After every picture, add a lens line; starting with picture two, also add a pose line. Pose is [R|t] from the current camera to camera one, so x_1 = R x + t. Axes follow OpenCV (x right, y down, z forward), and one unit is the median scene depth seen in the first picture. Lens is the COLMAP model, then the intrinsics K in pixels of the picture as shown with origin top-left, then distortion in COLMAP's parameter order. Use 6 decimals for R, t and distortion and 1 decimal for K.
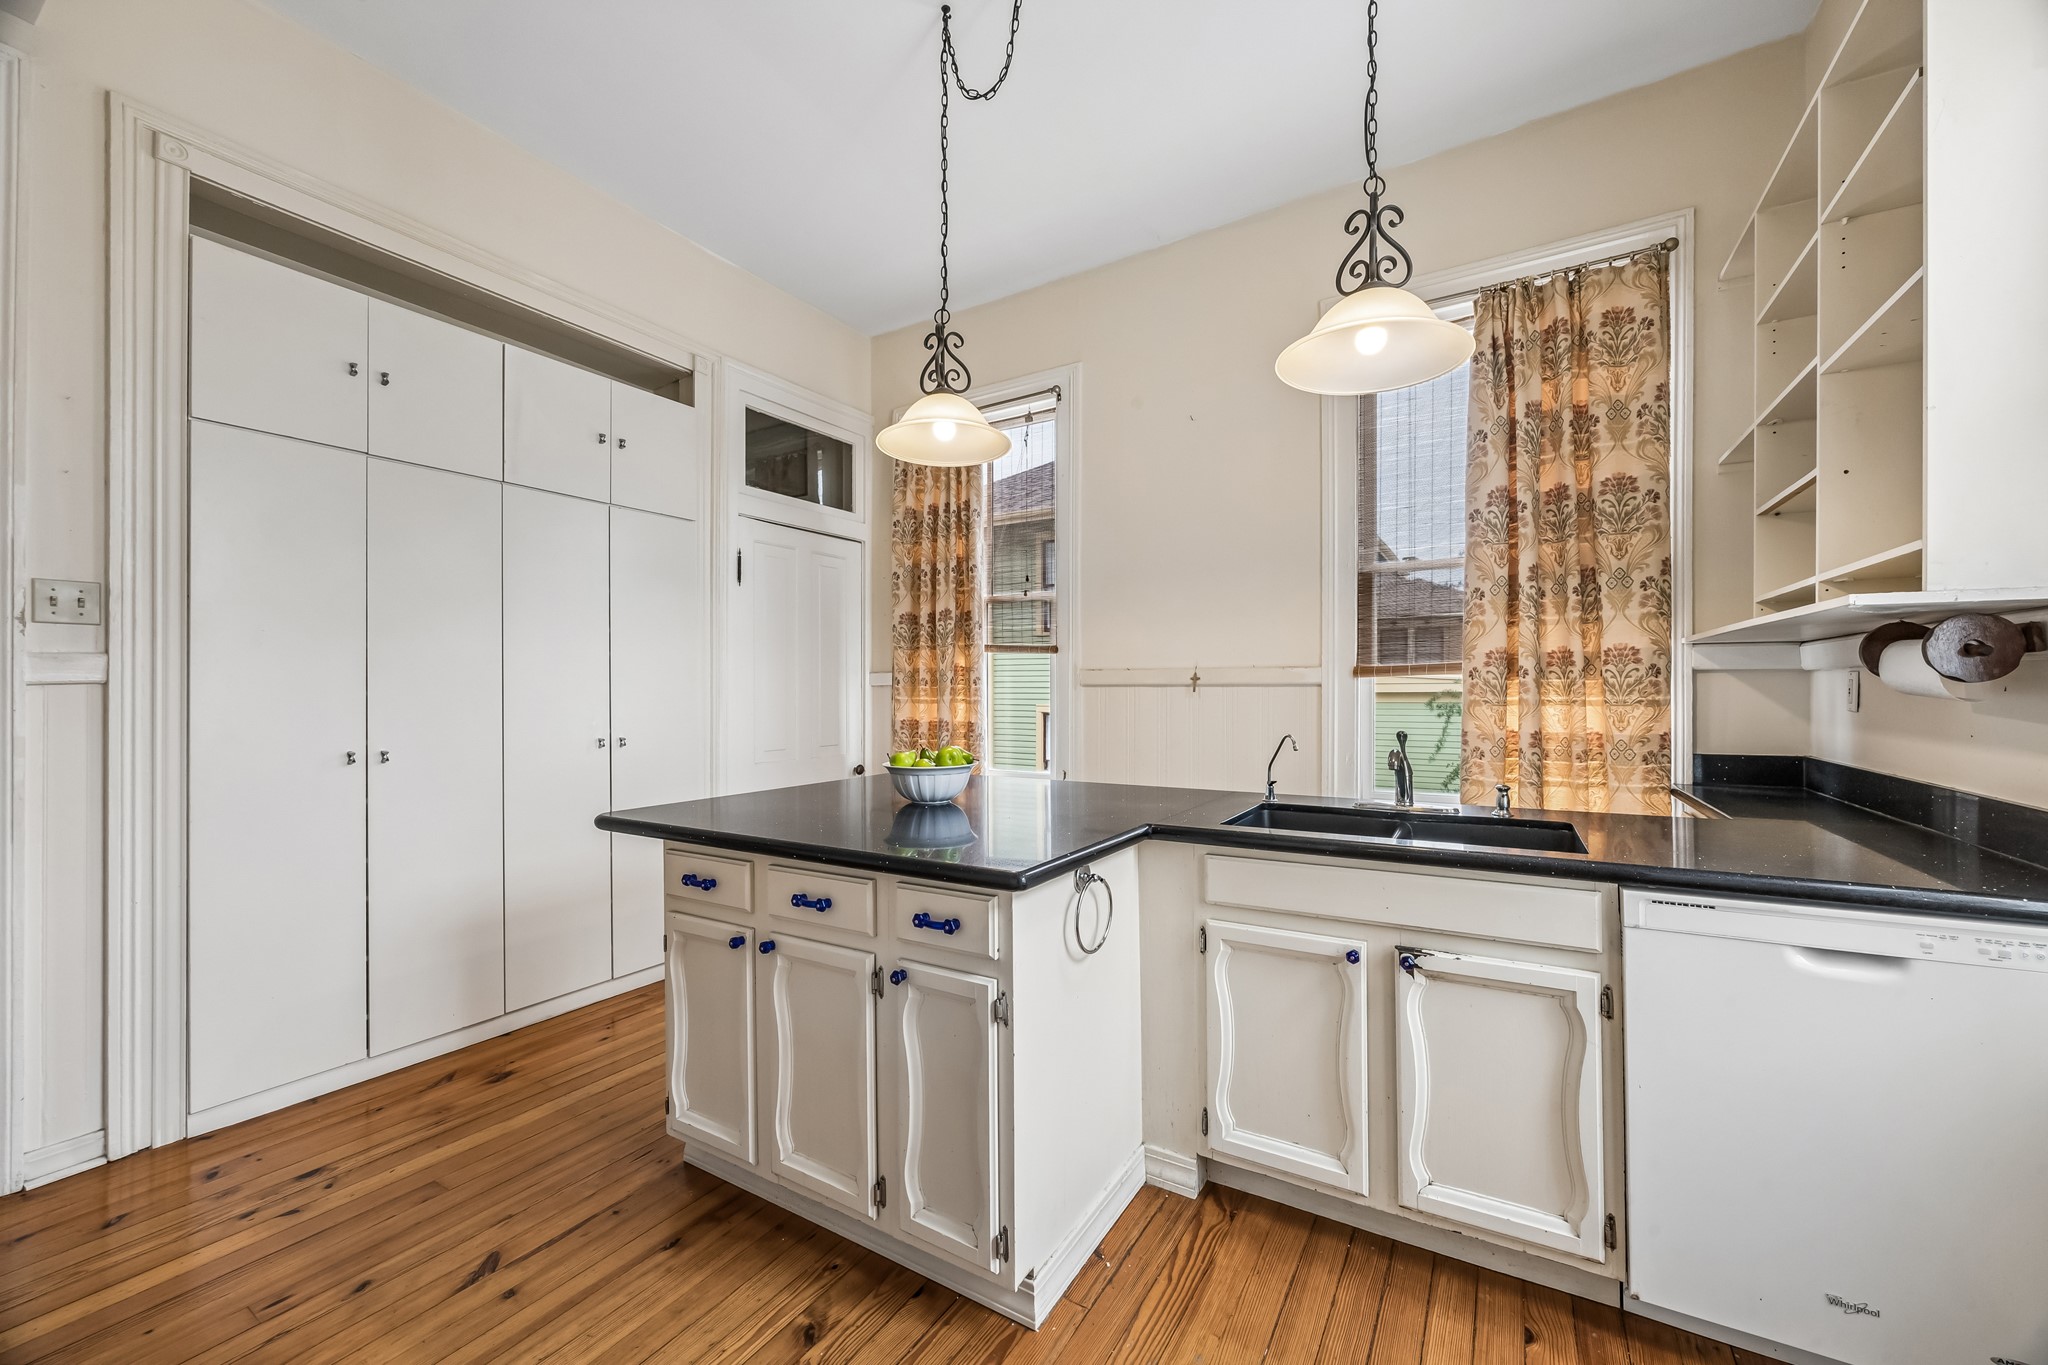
lens RADIAL K [[781.3, 0, 1032.8], [0, 781.3, 681.1], [0, 0, 1]] dist [-0.004657, -0.000347]
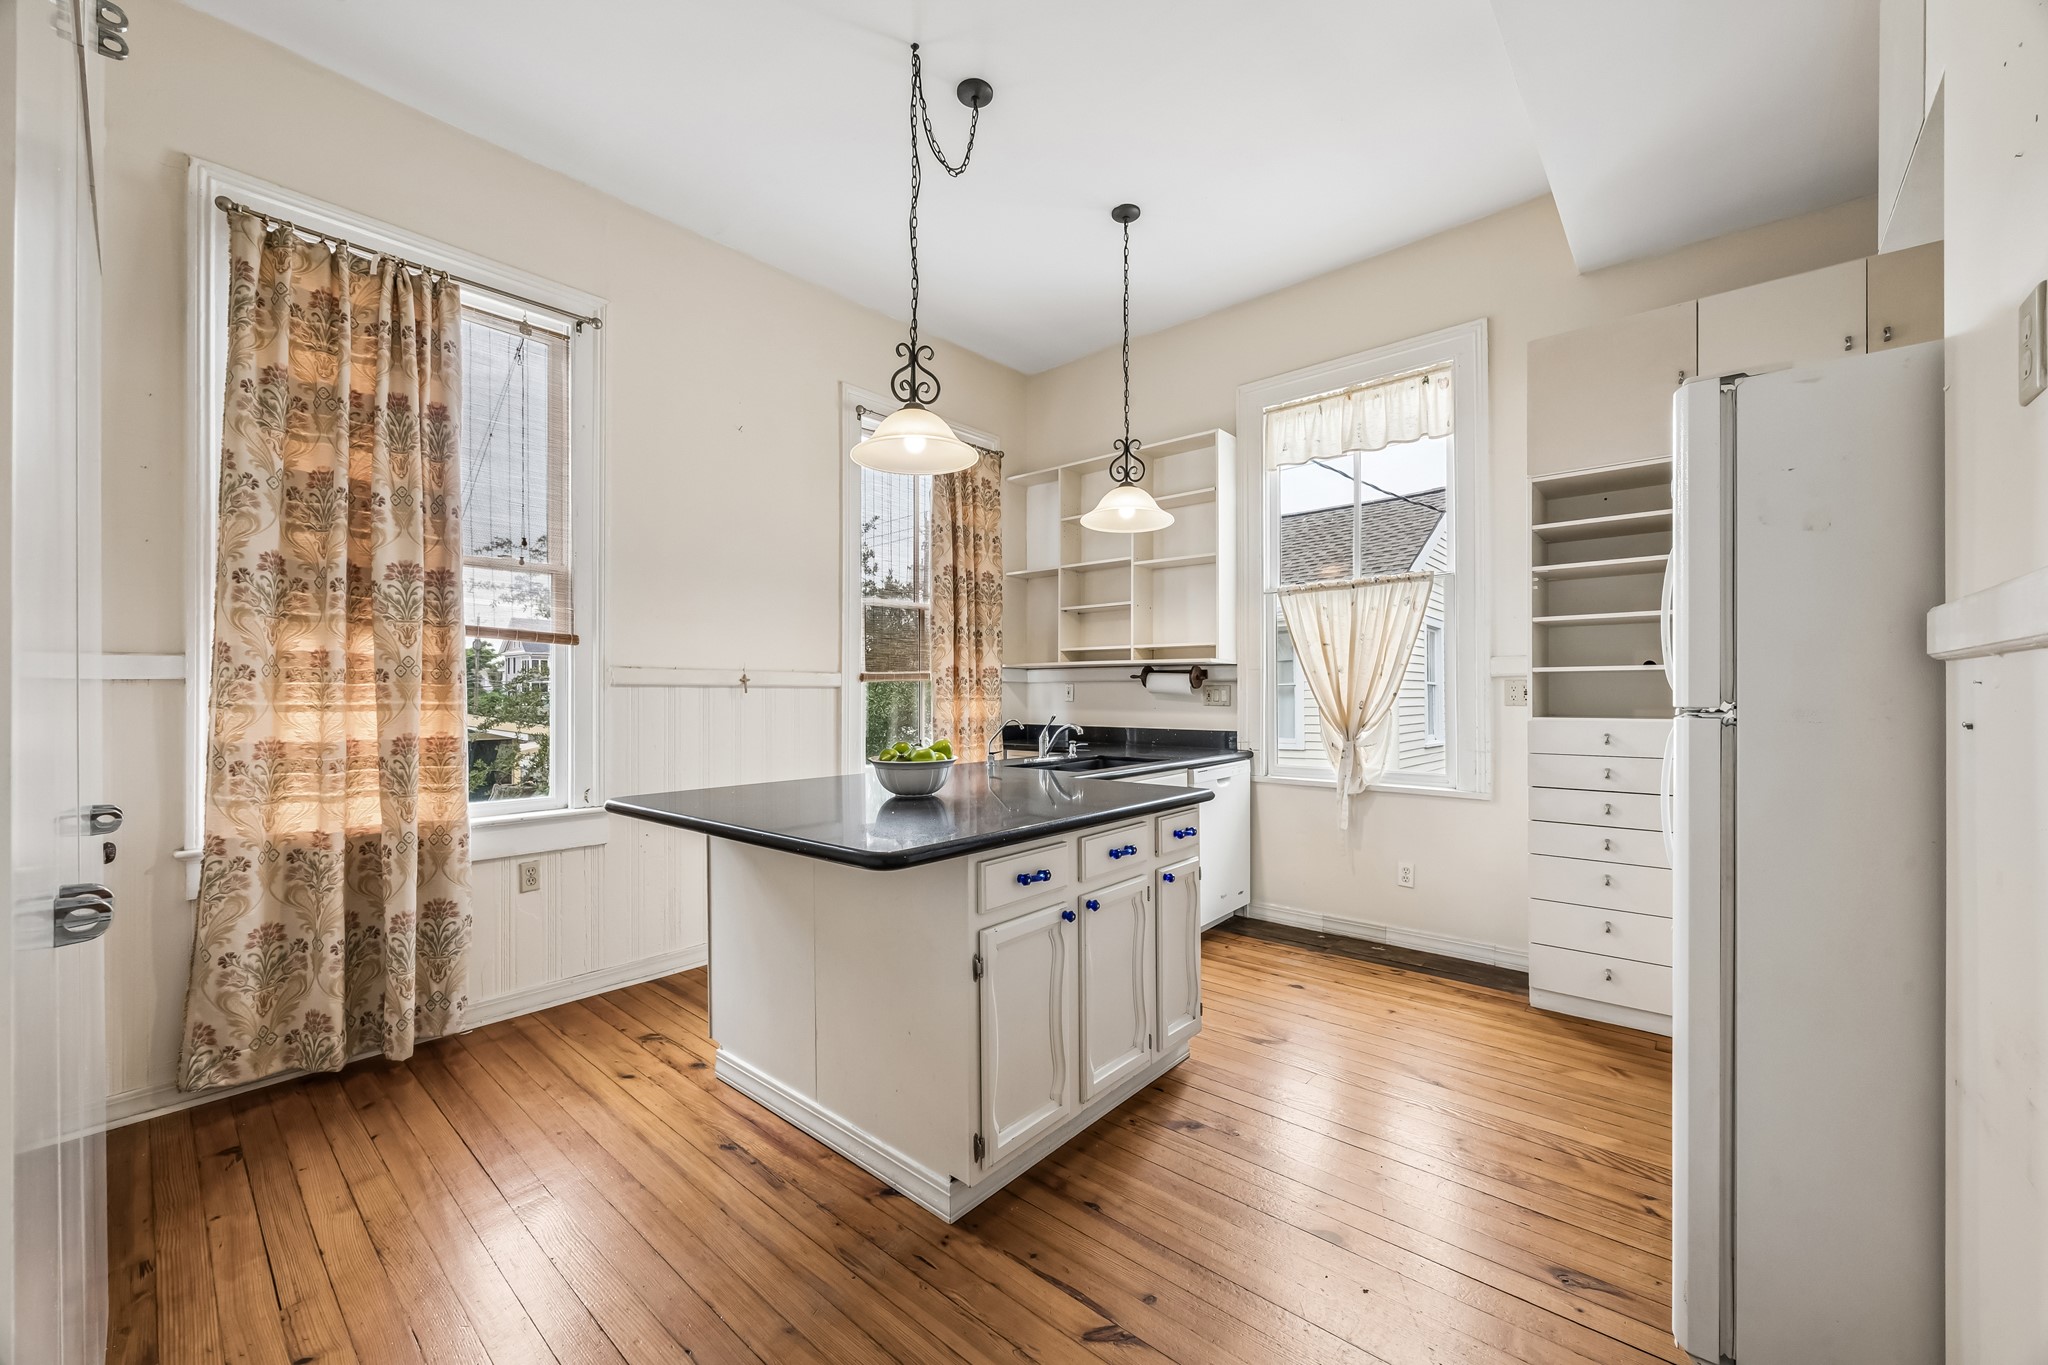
lens RADIAL K [[796.1, 0, 1030.5], [0, 796.1, 676.7], [0, 0, 1]] dist [-0.000745, -0.000032]
pose [[0.169823, 0.023366, 0.985197, -1.142681], [-0.011261, 0.999700, -0.021768, 0.016885], [-0.985410, -0.007397, 0.170035, 0.656899]]
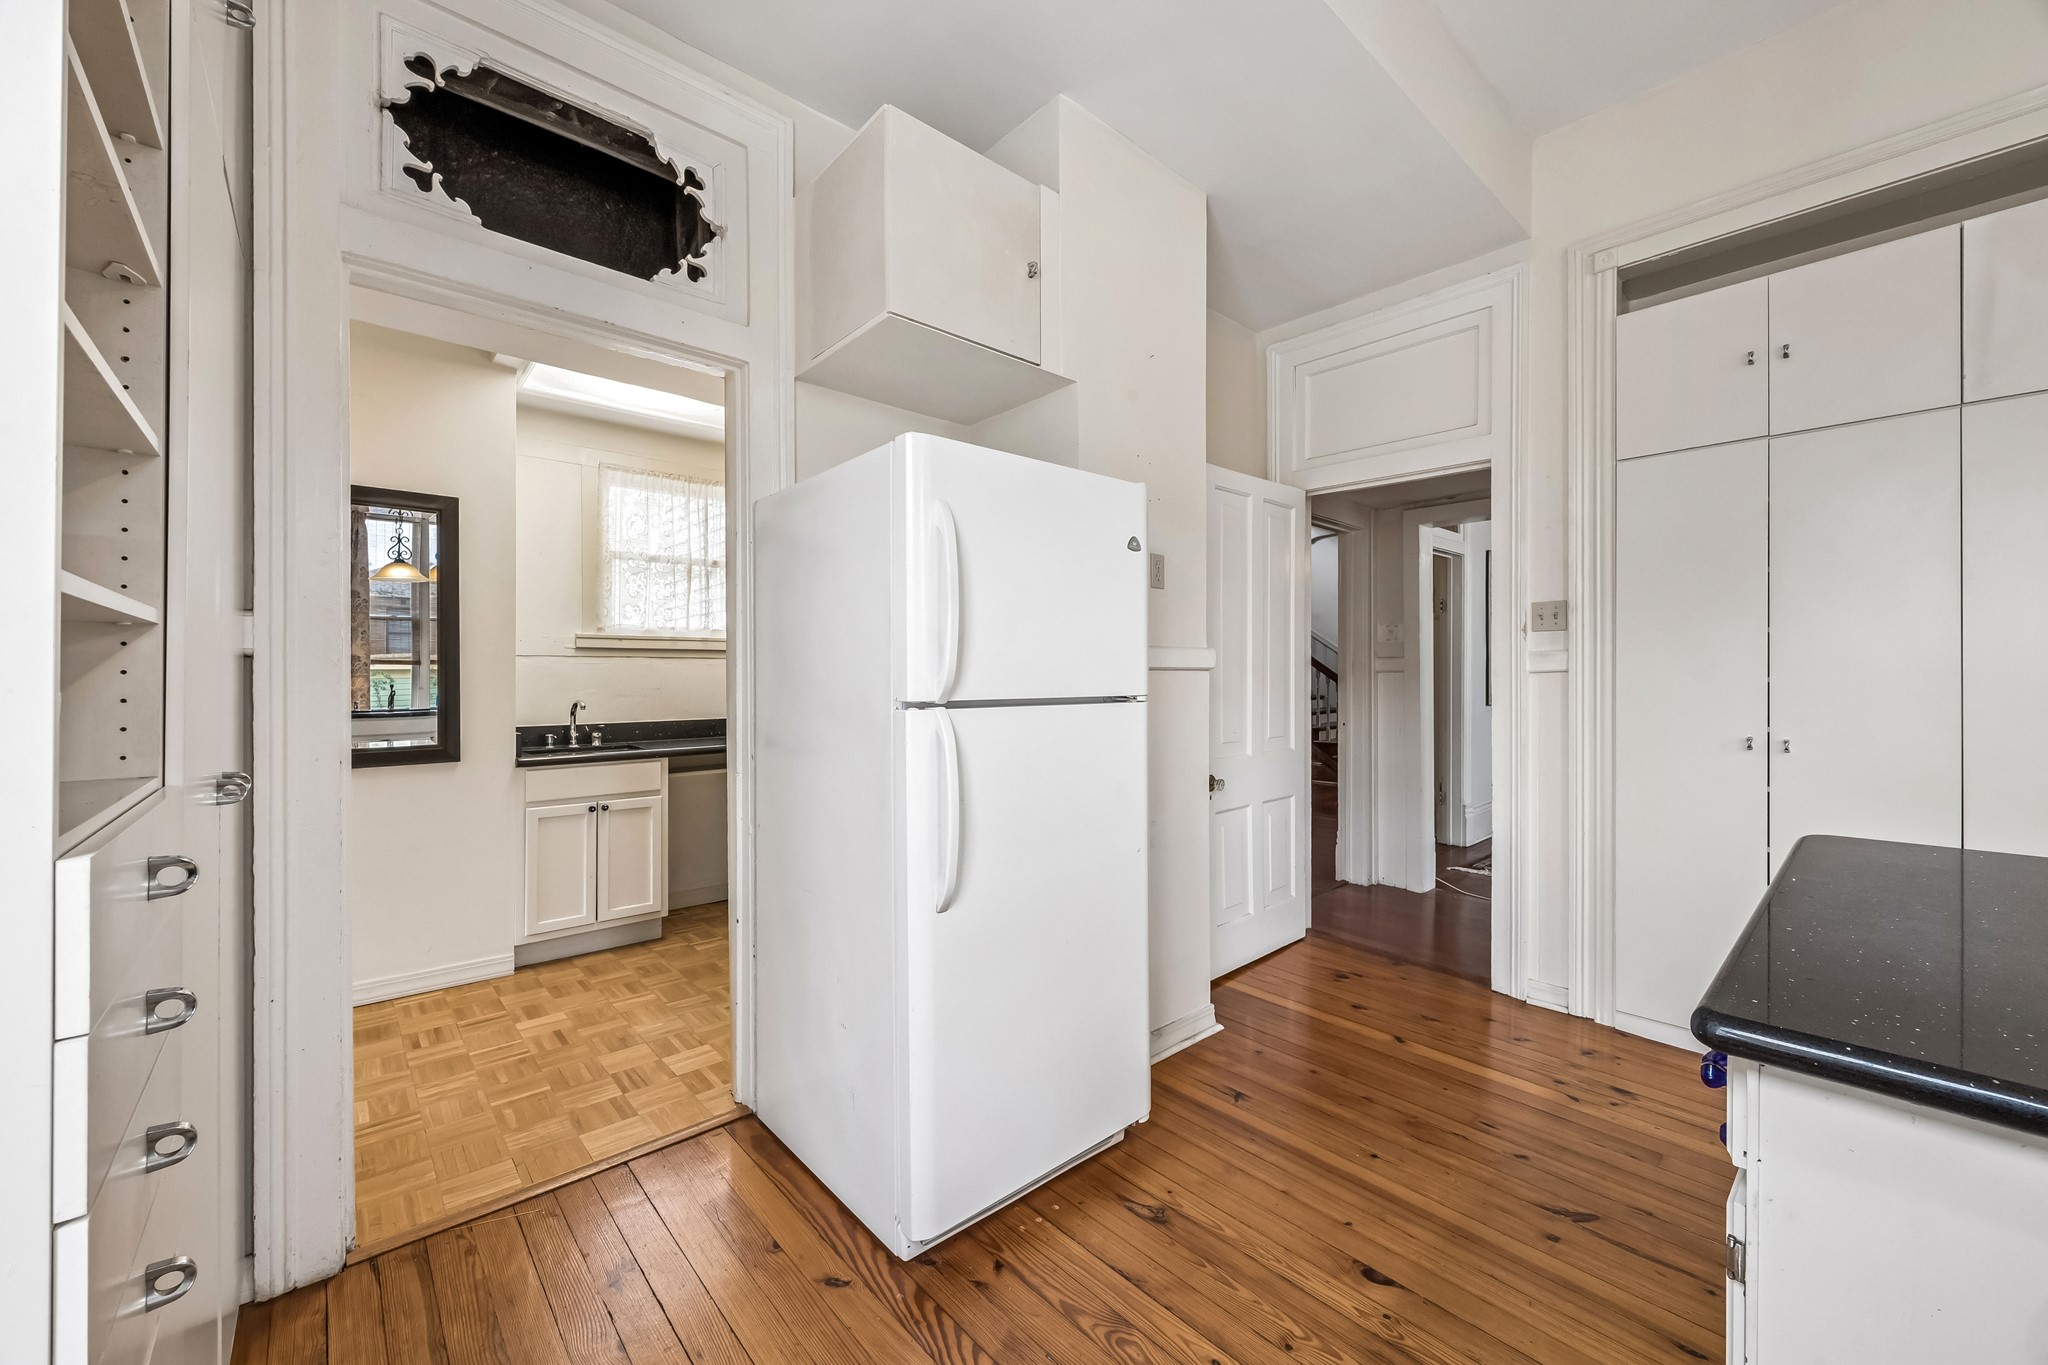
lens RADIAL K [[796.1, 0, 1030.5], [0, 796.1, 676.7], [0, 0, 1]] dist [-0.000745, -0.000032]
pose [[-0.287390, 0.006945, -0.957788, 0.398793], [0.013896, 0.999899, 0.003081, -0.005807], [0.957713, -0.012424, -0.287457, 0.421070]]
